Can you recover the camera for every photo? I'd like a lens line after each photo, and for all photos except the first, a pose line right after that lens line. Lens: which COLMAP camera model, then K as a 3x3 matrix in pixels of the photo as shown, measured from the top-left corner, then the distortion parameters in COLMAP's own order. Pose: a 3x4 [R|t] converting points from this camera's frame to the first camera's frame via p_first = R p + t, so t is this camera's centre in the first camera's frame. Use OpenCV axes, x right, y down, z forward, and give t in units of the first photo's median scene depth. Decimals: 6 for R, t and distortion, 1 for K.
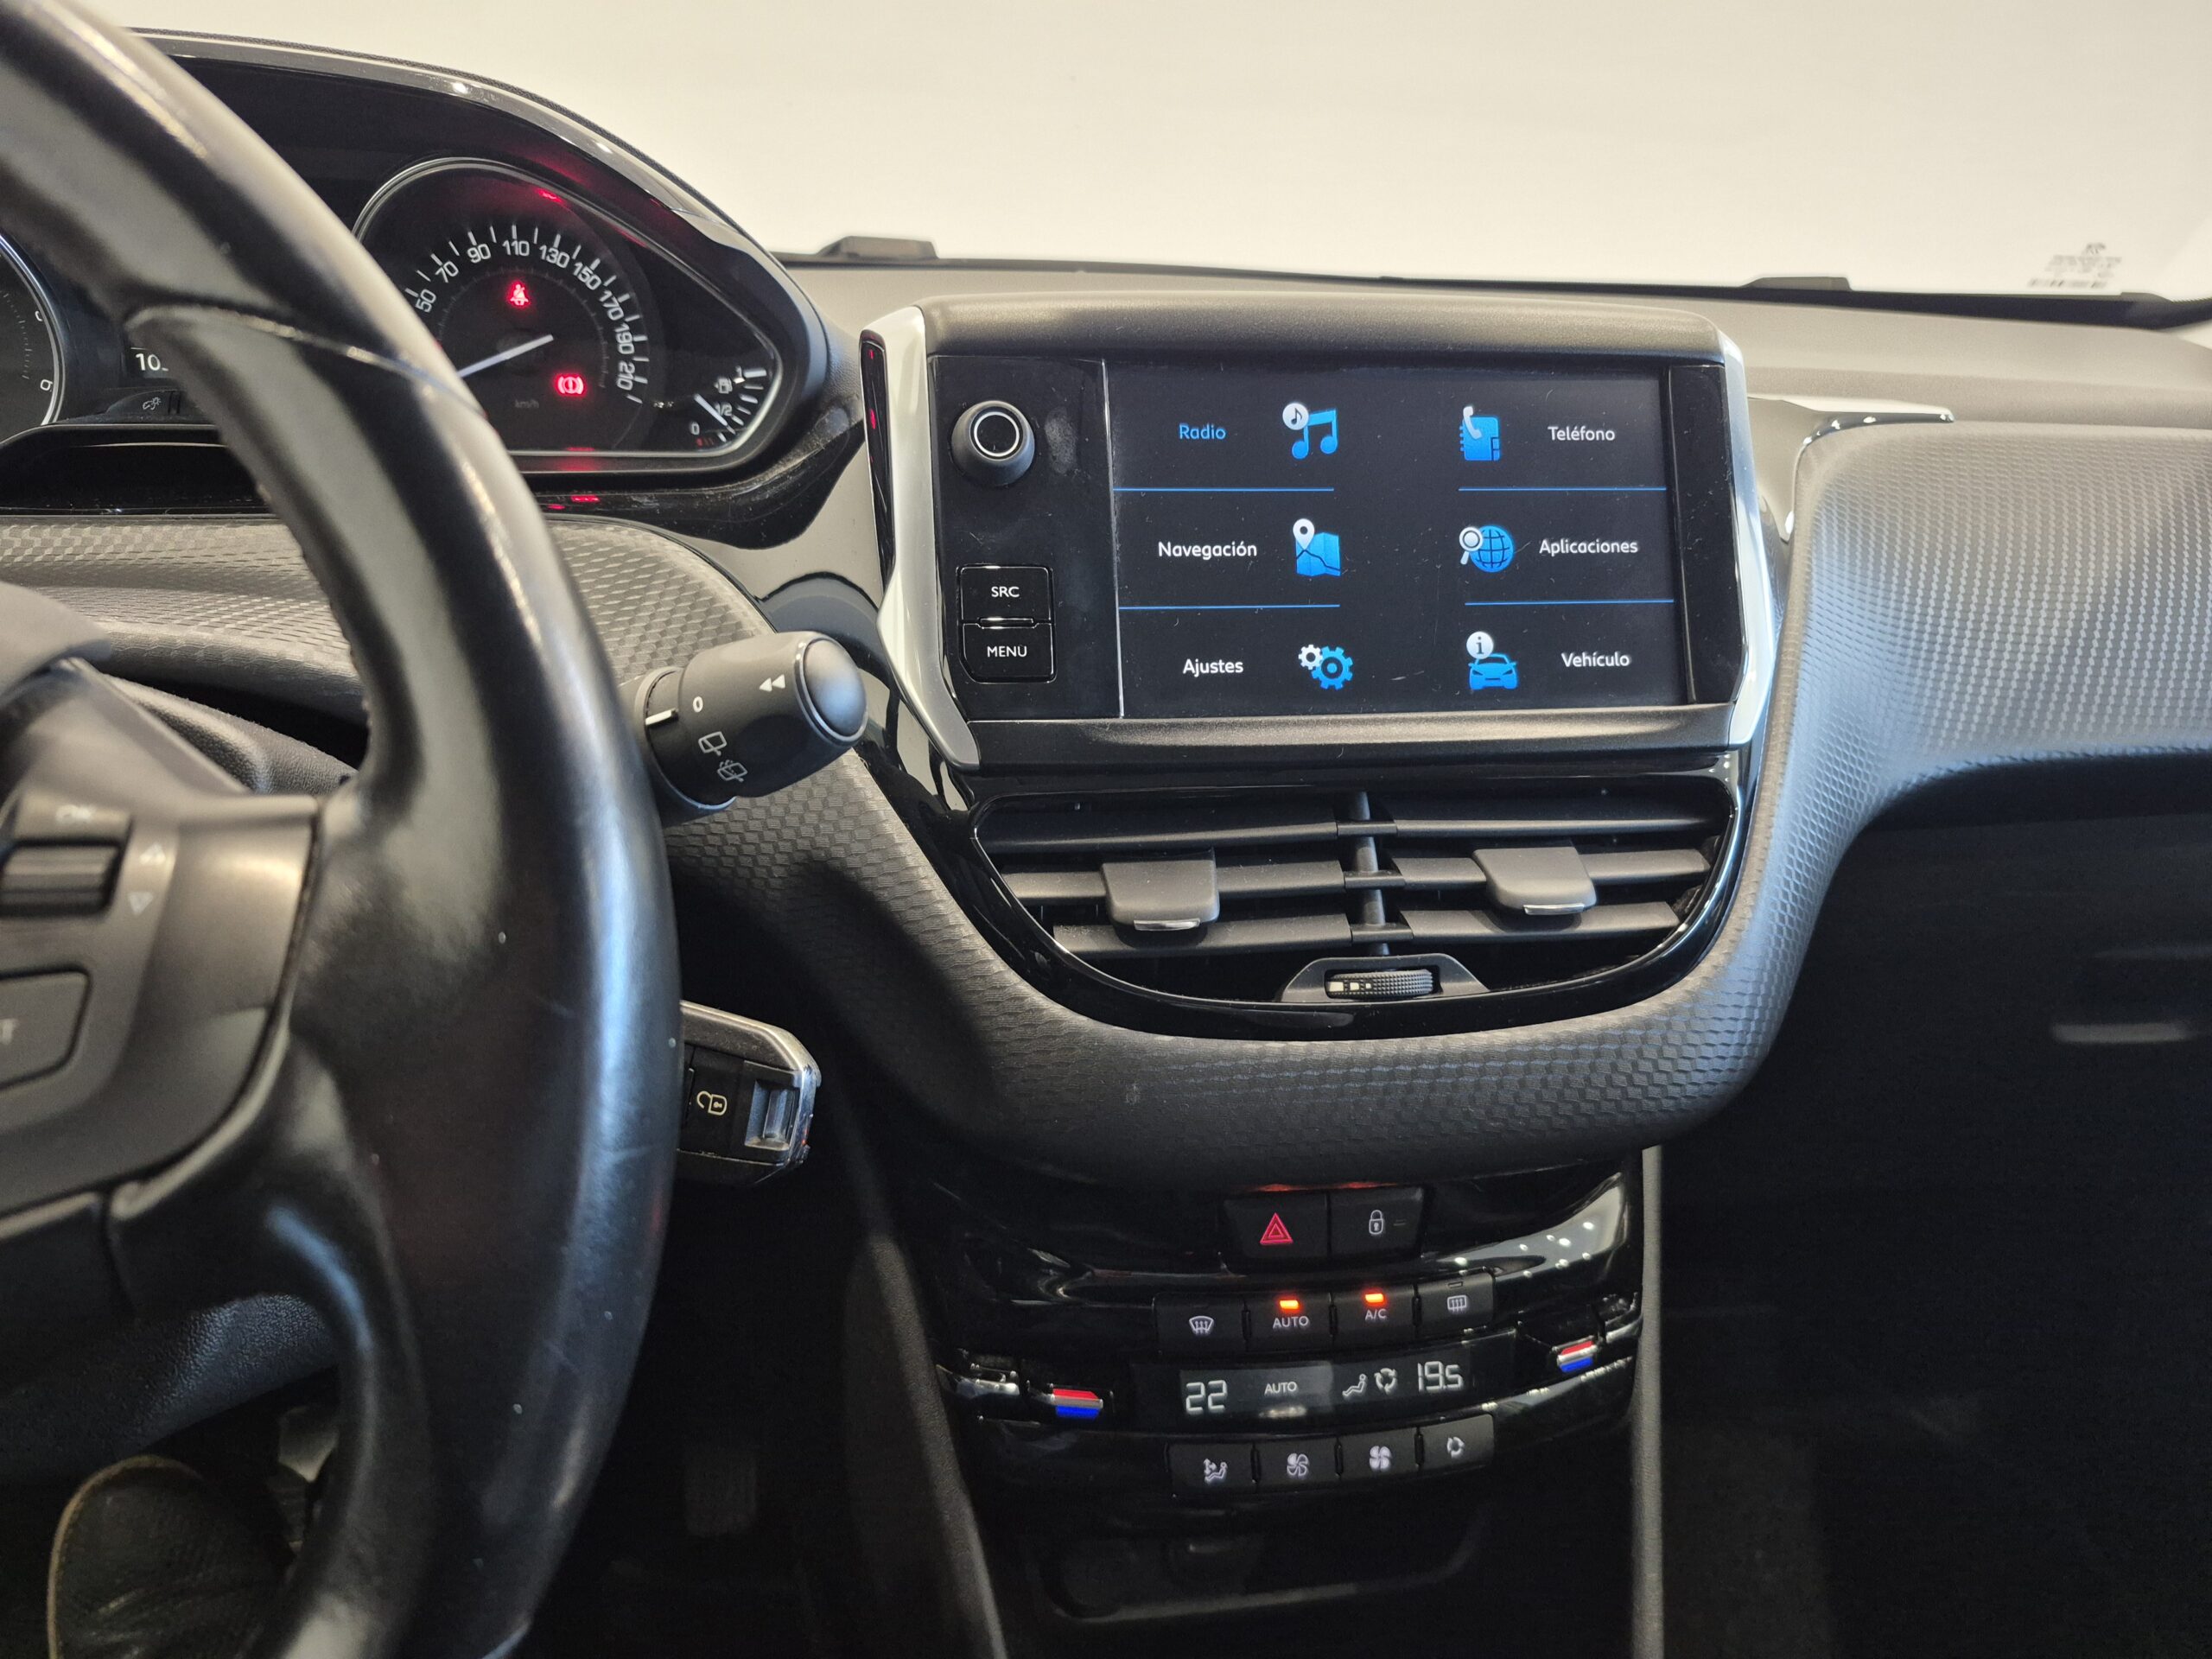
lens RADIAL K [[1484.6, 0, 1086.0], [0, 1484.6, 842.0], [0, 0, 1]] dist [0.041014, -0.023338]
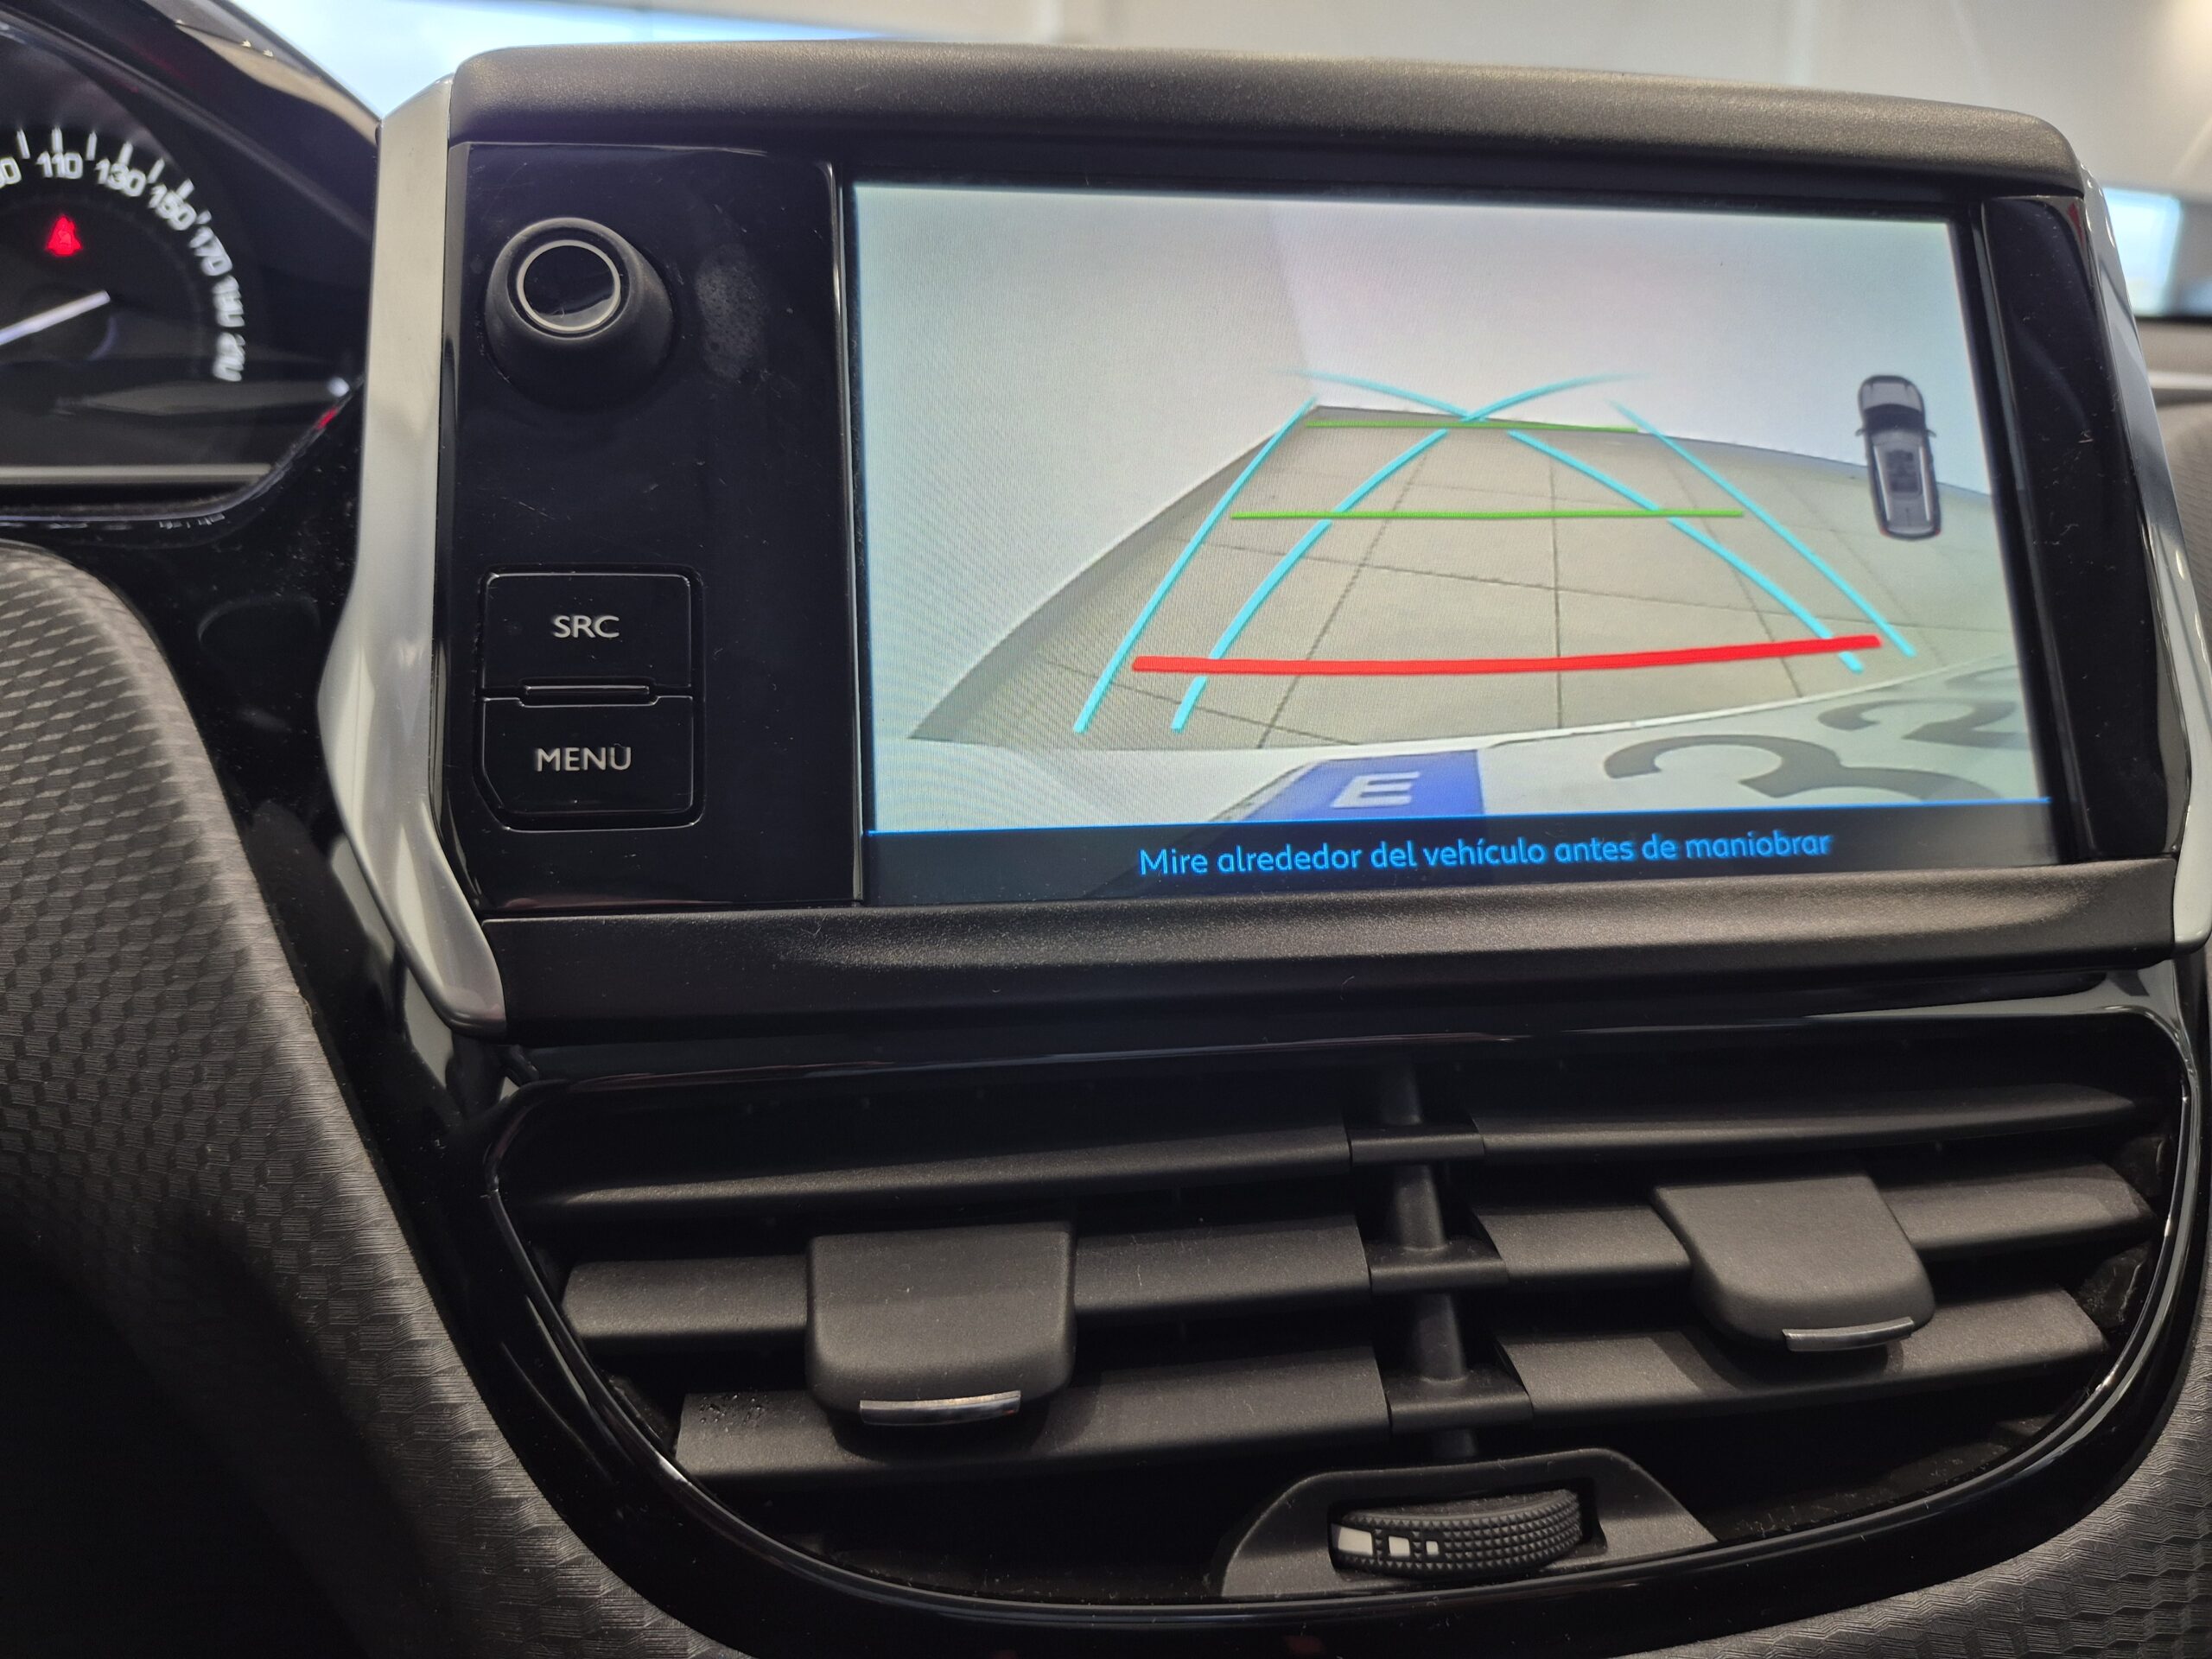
lens RADIAL K [[1484.6, 0, 1120.3], [0, 1484.6, 828.0], [0, 0, 1]] dist [0.041014, -0.023338]
pose [[0.999917, -0.008942, -0.009240, 0.103635], [0.007884, 0.994037, -0.108760, -0.055580], [0.010157, 0.108678, 0.994025, 0.535597]]
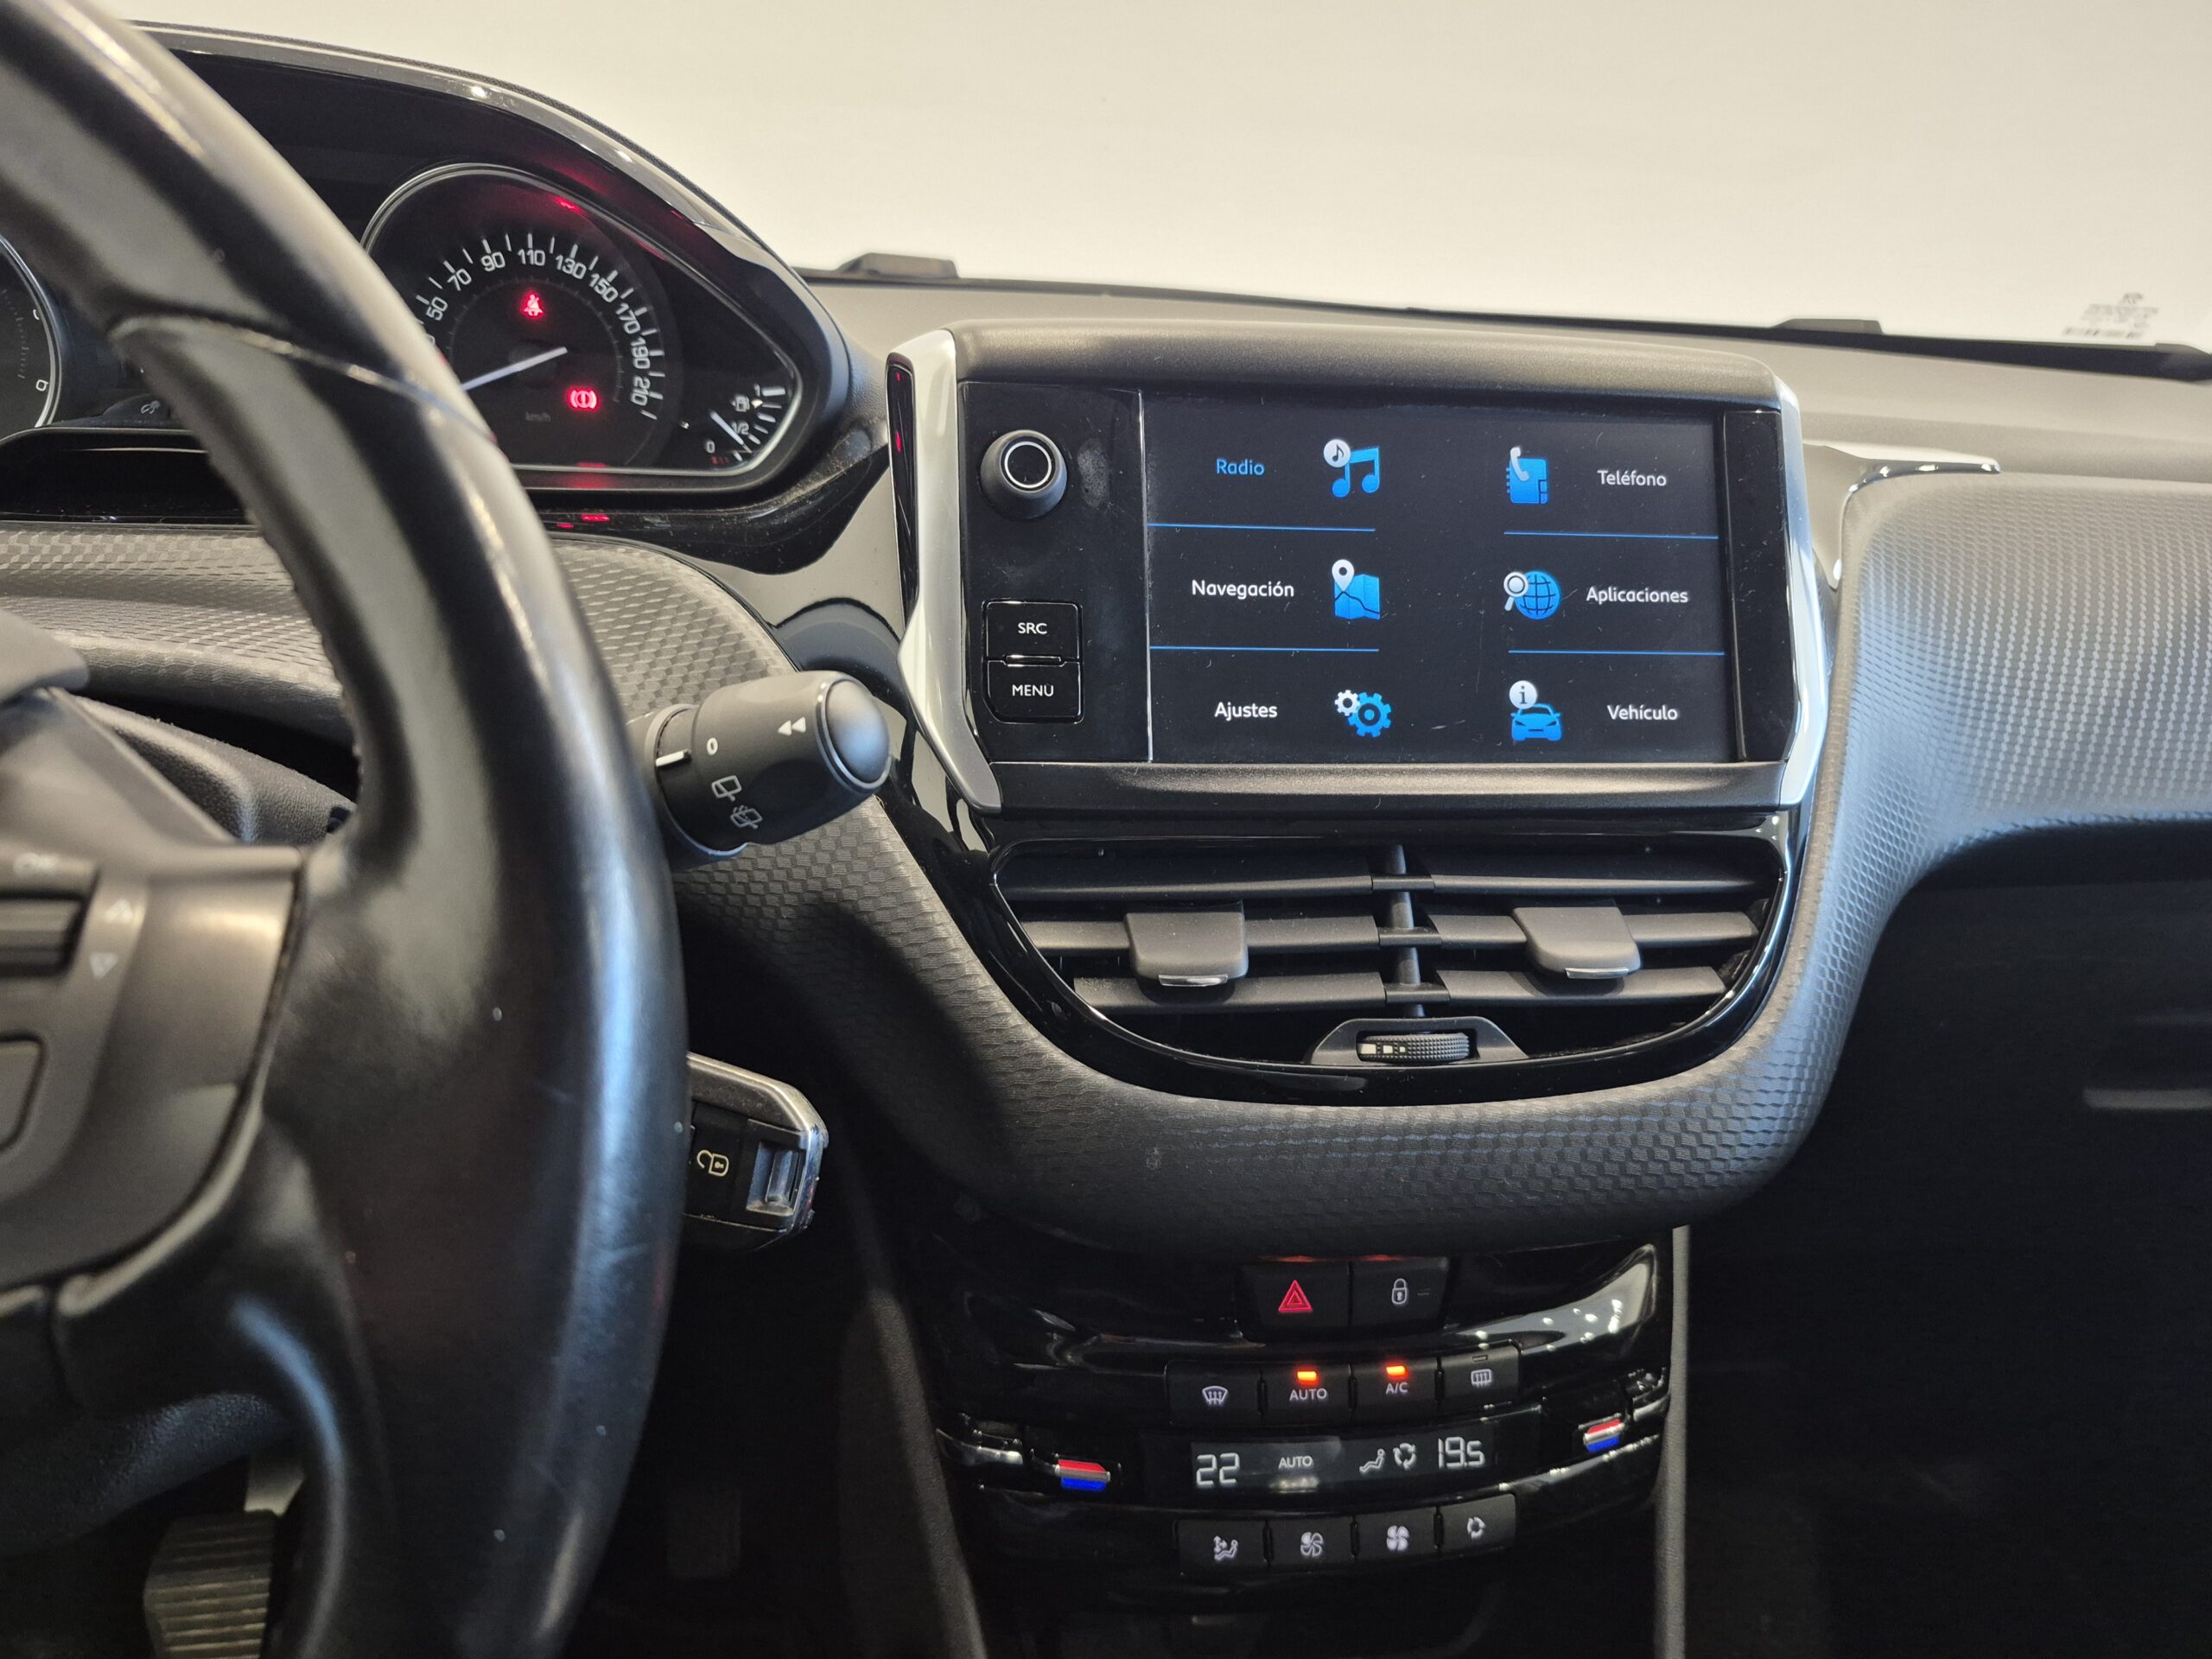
lens RADIAL K [[1484.6, 0, 1088.0], [0, 1484.6, 842.0], [0, 0, 1]] dist [0.041014, -0.023338]
pose [[0.999684, 0.024910, 0.003403, -0.017586], [-0.024867, 0.999619, -0.012015, -0.019069], [-0.003701, 0.011927, 0.999922, 0.041135]]
